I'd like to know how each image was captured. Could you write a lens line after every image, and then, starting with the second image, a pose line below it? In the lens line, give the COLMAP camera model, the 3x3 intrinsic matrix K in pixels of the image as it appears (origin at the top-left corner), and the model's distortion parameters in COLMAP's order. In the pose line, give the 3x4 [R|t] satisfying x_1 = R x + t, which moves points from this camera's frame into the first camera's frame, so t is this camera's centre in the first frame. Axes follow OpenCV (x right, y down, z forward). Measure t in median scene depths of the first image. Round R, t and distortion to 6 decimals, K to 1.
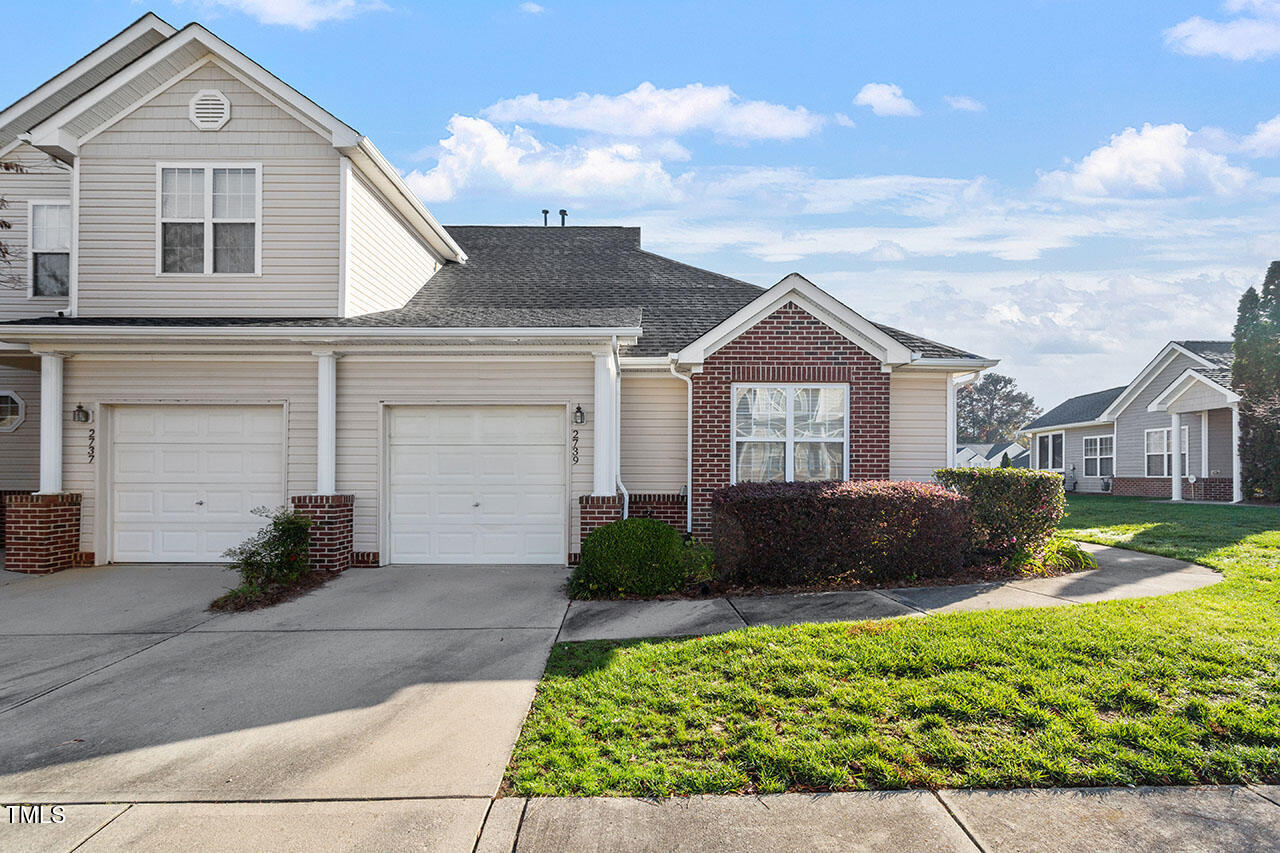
lens RADIAL K [[609.1, 0, 642.0], [0, 609.1, 430.3], [0, 0, 1]] dist [0.001422, 0.000280]
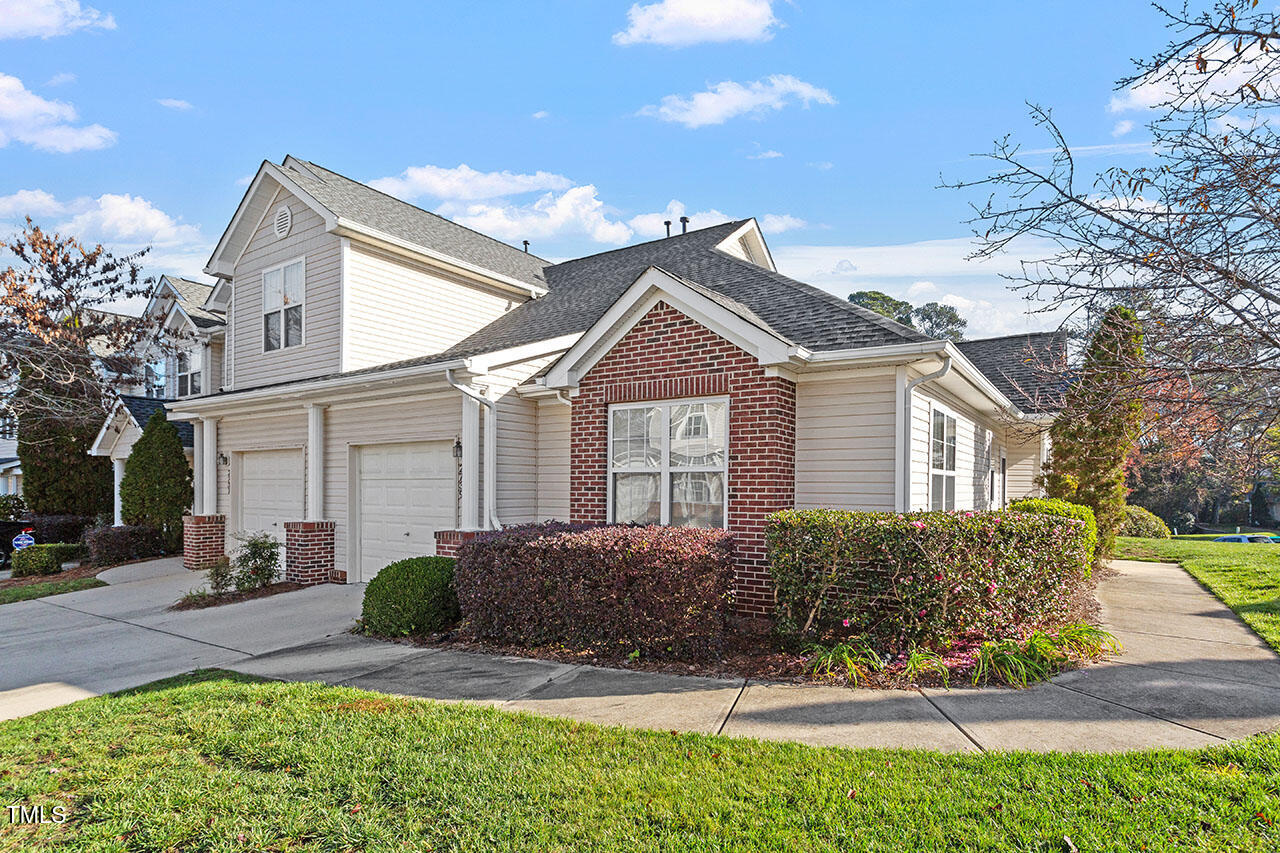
lens RADIAL K [[642.2, 0, 640.7], [0, 642.2, 452.7], [0, 0, 1]] dist [0.002733, 0.000579]
pose [[0.841278, -0.029493, -0.539797, 0.683077], [0.037713, 0.999280, 0.004179, -0.012281], [0.539285, -0.023873, 0.841785, 0.256969]]
